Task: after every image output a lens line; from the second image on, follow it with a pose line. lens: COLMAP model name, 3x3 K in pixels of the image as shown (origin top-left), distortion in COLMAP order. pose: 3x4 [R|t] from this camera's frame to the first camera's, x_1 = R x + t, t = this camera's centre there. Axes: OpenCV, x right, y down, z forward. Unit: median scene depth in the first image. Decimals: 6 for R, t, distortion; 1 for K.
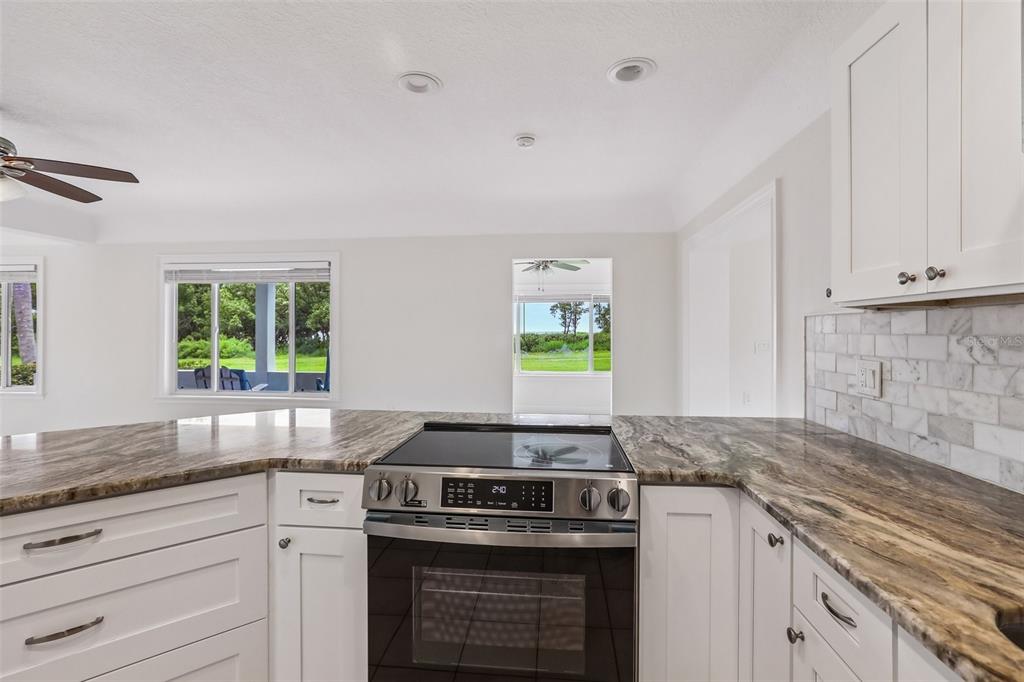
lens RADIAL K [[464.0, 0, 510.5], [0, 464.0, 334.4], [0, 0, 1]] dist [-0.040725, 0.020105]
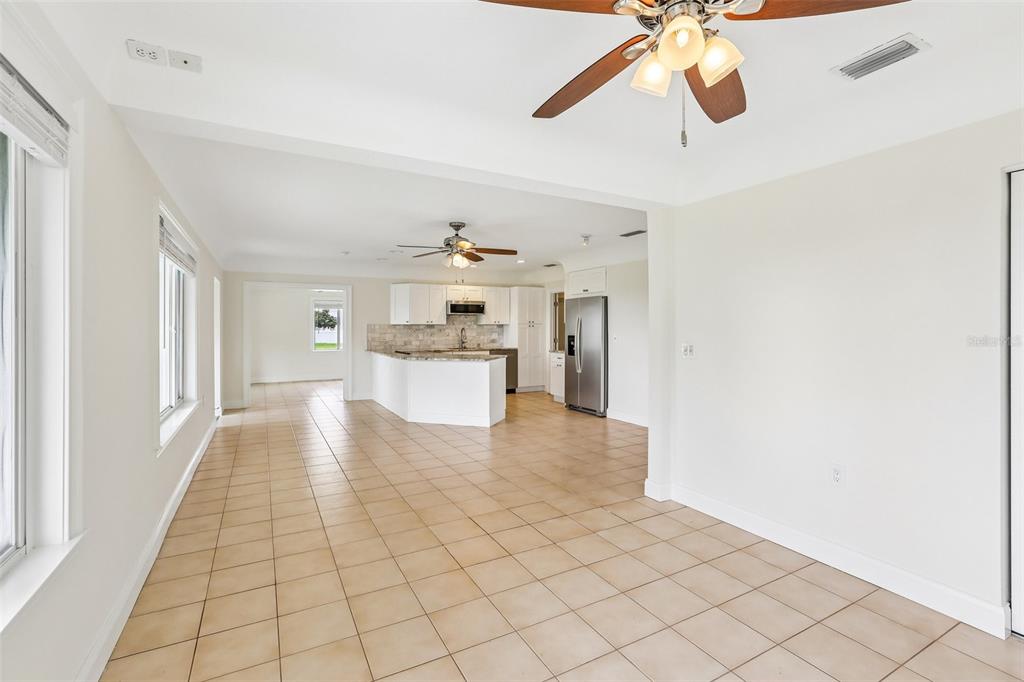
lens RADIAL K [[464.0, 0, 510.5], [0, 464.0, 334.4], [0, 0, 1]] dist [-0.040725, 0.020105]
pose [[-0.554633, -0.015185, 0.831957, -4.513412], [0.003899, 0.999775, 0.020847, -0.043330], [-0.832086, 0.014807, -0.554449, 2.876119]]
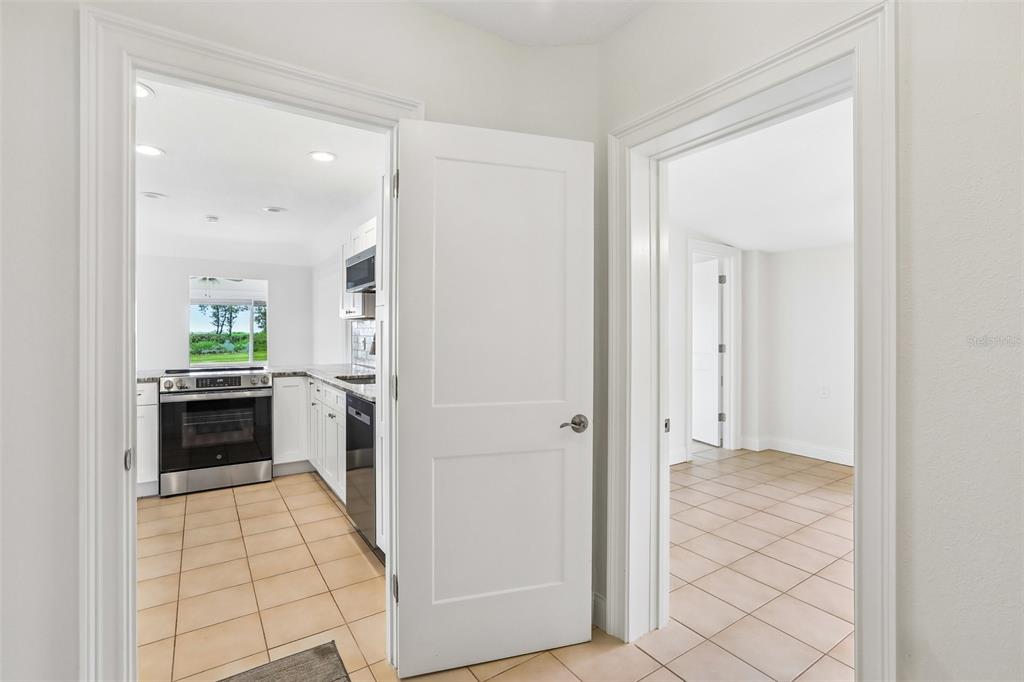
lens RADIAL K [[464.0, 0, 510.5], [0, 464.0, 334.4], [0, 0, 1]] dist [-0.040725, 0.020105]
pose [[0.771774, -0.002546, 0.635892, -0.349998], [0.002857, 0.999996, 0.000536, 0.040056], [-0.635890, 0.001403, 0.771778, -1.874722]]
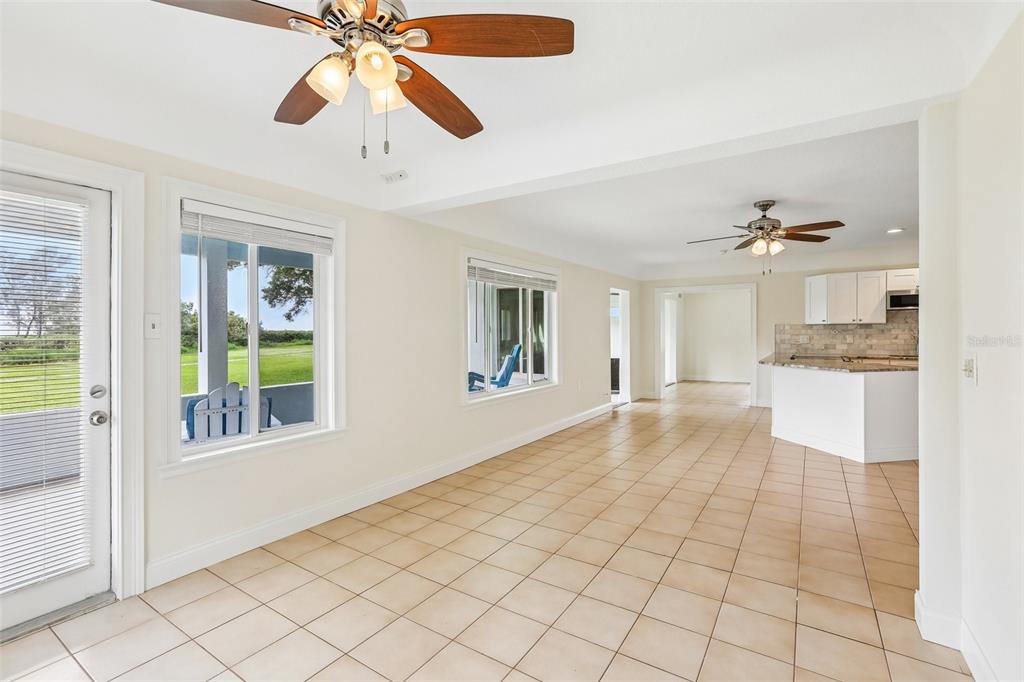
lens RADIAL K [[464.0, 0, 510.5], [0, 464.0, 334.4], [0, 0, 1]] dist [-0.040725, 0.020105]
pose [[0.470572, -0.012893, 0.882268, -4.665156], [0.012250, 0.999892, 0.008078, -0.023824], [-0.882277, 0.007006, 0.470679, 1.477977]]
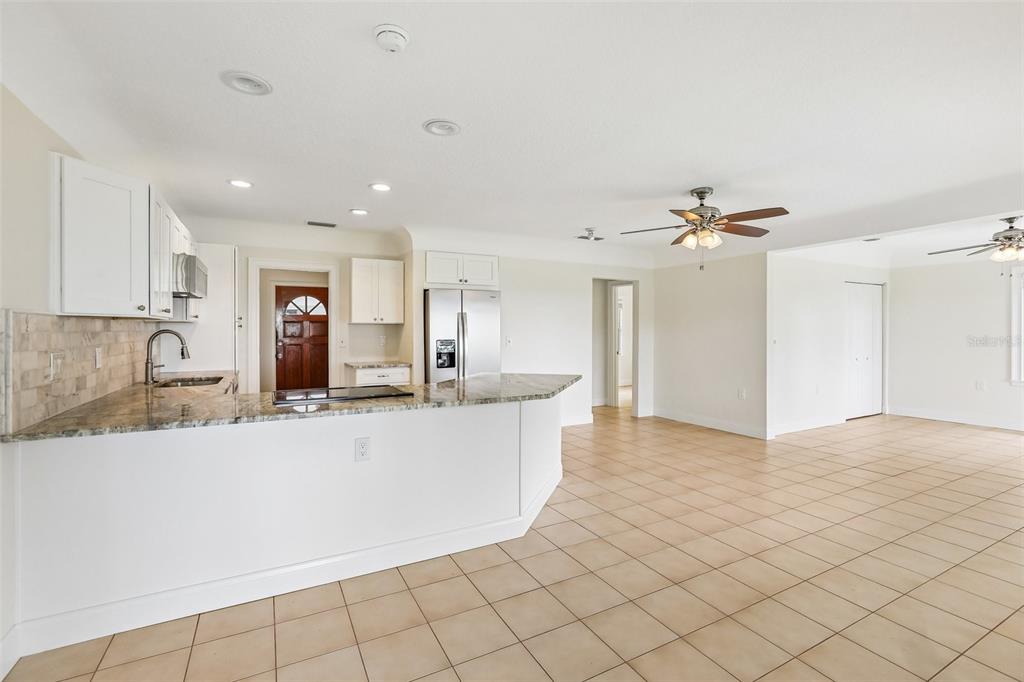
lens RADIAL K [[464.0, 0, 510.5], [0, 464.0, 334.4], [0, 0, 1]] dist [-0.040725, 0.020105]
pose [[-0.837388, 0.004084, -0.546594, 0.424836], [-0.002529, 0.999932, 0.011347, -0.013564], [0.546603, 0.010884, -0.837321, 2.871728]]
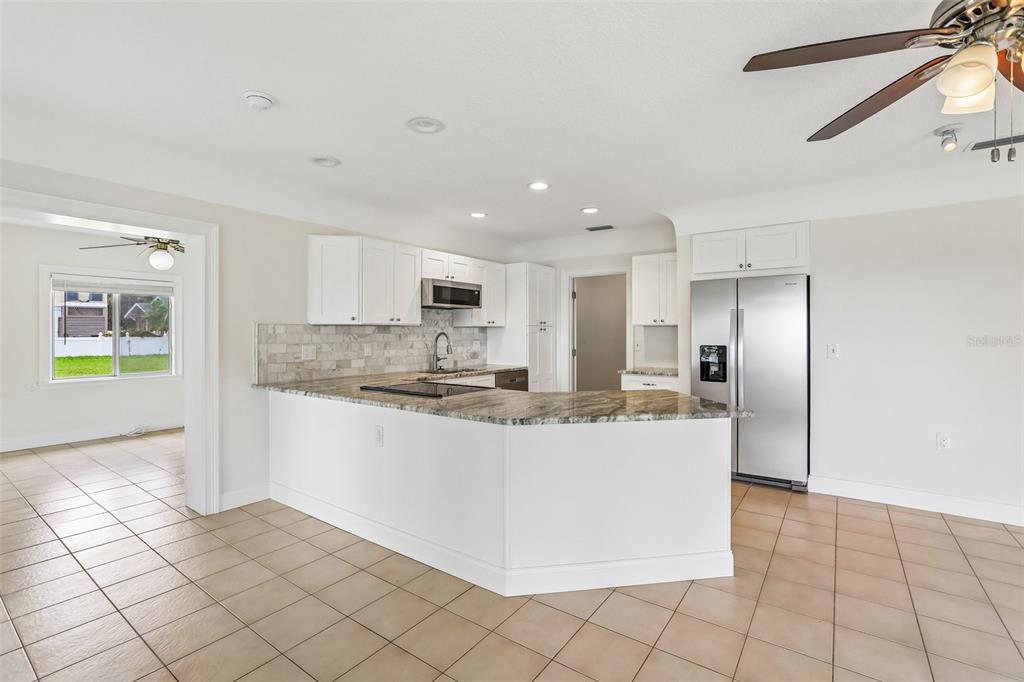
lens RADIAL K [[464.0, 0, 510.5], [0, 464.0, 334.4], [0, 0, 1]] dist [-0.040725, 0.020105]
pose [[-0.861063, -0.004556, 0.508477, -1.349103], [-0.000335, 0.999965, 0.008392, -0.018797], [-0.508498, 0.007056, -0.861034, 2.588771]]
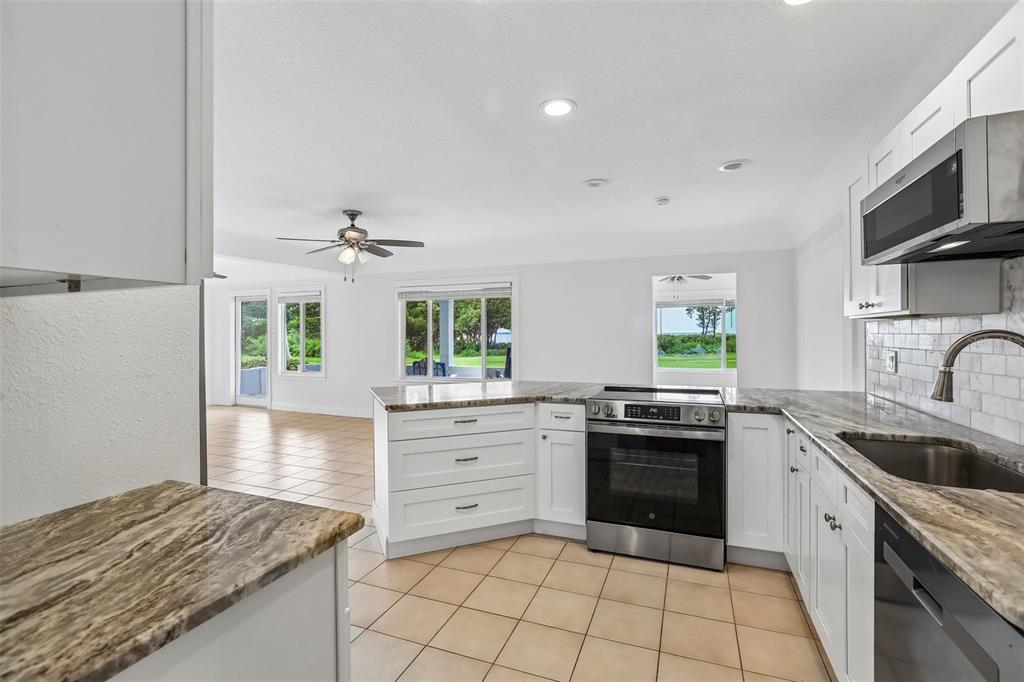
lens RADIAL K [[464.0, 0, 510.5], [0, 464.0, 334.4], [0, 0, 1]] dist [-0.040725, 0.020105]
pose [[0.960853, -0.005474, -0.277004, -0.050877], [0.004469, 0.999981, -0.004263, 0.001757], [0.277022, 0.002858, 0.960859, -0.919486]]
